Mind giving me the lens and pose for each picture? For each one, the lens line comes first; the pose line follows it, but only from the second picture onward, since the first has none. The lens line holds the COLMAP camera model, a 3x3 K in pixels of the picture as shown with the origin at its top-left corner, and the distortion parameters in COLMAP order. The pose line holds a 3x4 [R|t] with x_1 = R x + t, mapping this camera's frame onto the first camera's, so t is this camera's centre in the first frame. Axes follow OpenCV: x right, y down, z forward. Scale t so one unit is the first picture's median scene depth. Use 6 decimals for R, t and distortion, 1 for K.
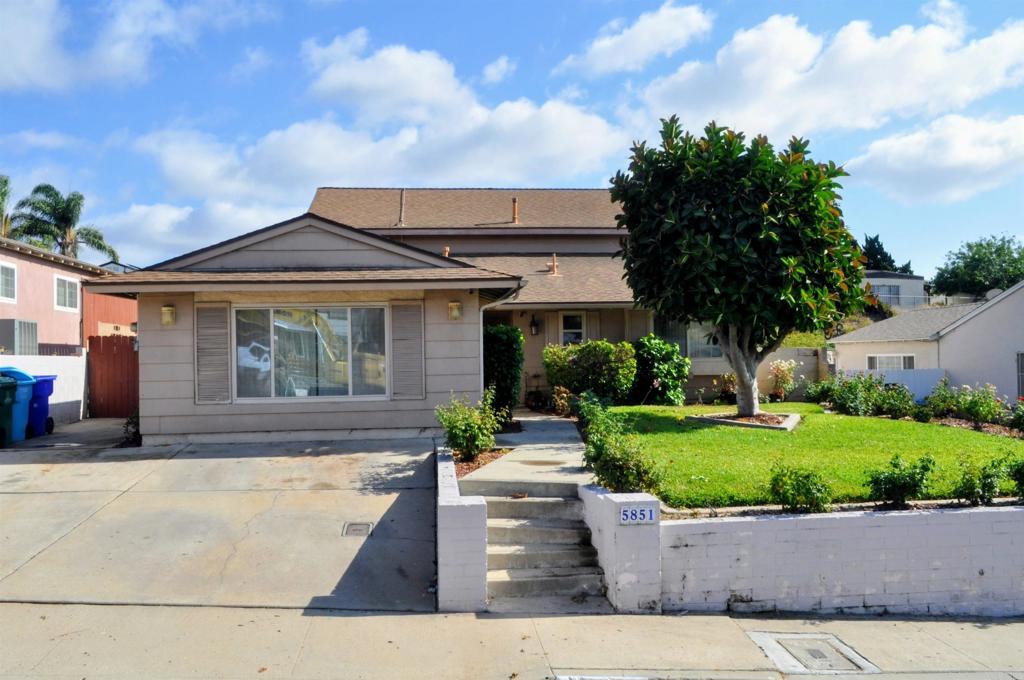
lens RADIAL K [[796.5, 0, 512.0], [0, 796.5, 340.0], [0, 0, 1]] dist [-0.008594, -0.001067]
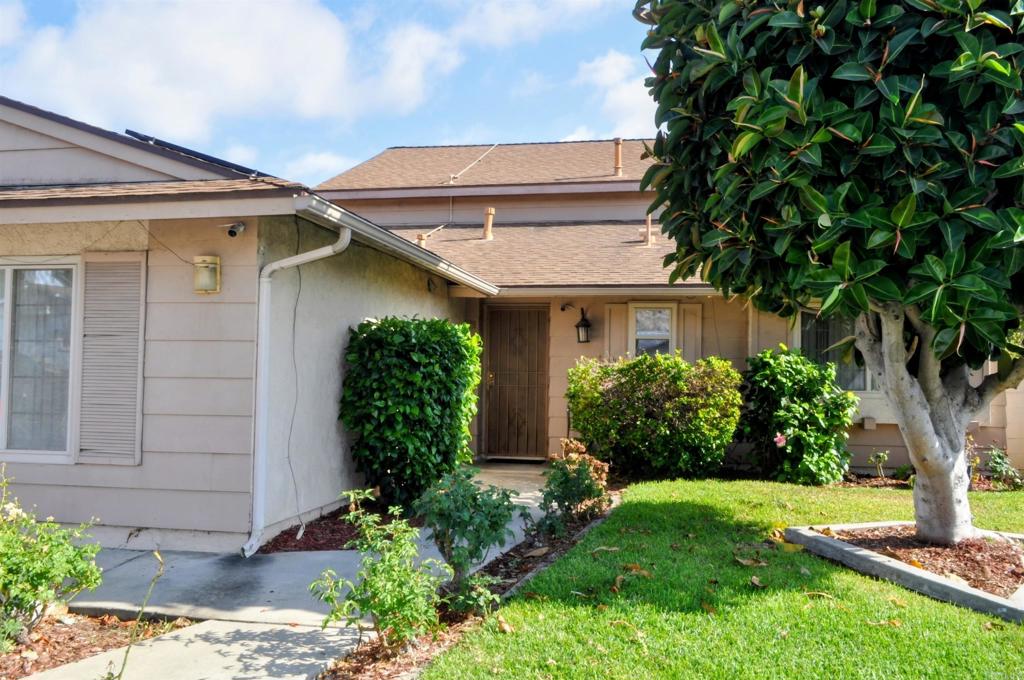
lens RADIAL K [[849.4, 0, 512.0], [0, 849.4, 340.0], [0, 0, 1]] dist [-0.009452, -0.003713]
pose [[0.959286, 0.018663, -0.281820, 0.209806], [-0.023828, 0.999605, -0.014914, 0.003275], [0.281430, 0.021022, 0.959351, 0.527629]]
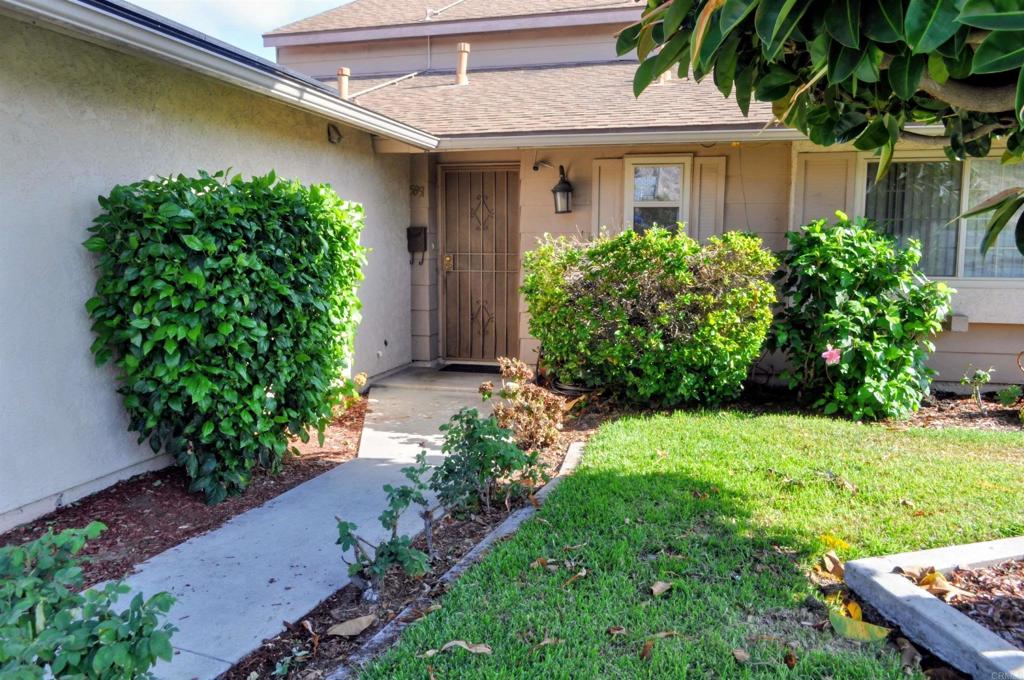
lens RADIAL K [[796.5, 0, 512.0], [0, 796.5, 340.0], [0, 0, 1]] dist [-0.008594, -0.001067]
pose [[0.940587, 0.058436, -0.334486, 0.206659], [-0.010466, 0.989601, 0.143457, 0.000195], [0.339390, -0.131433, 0.931418, 0.788046]]
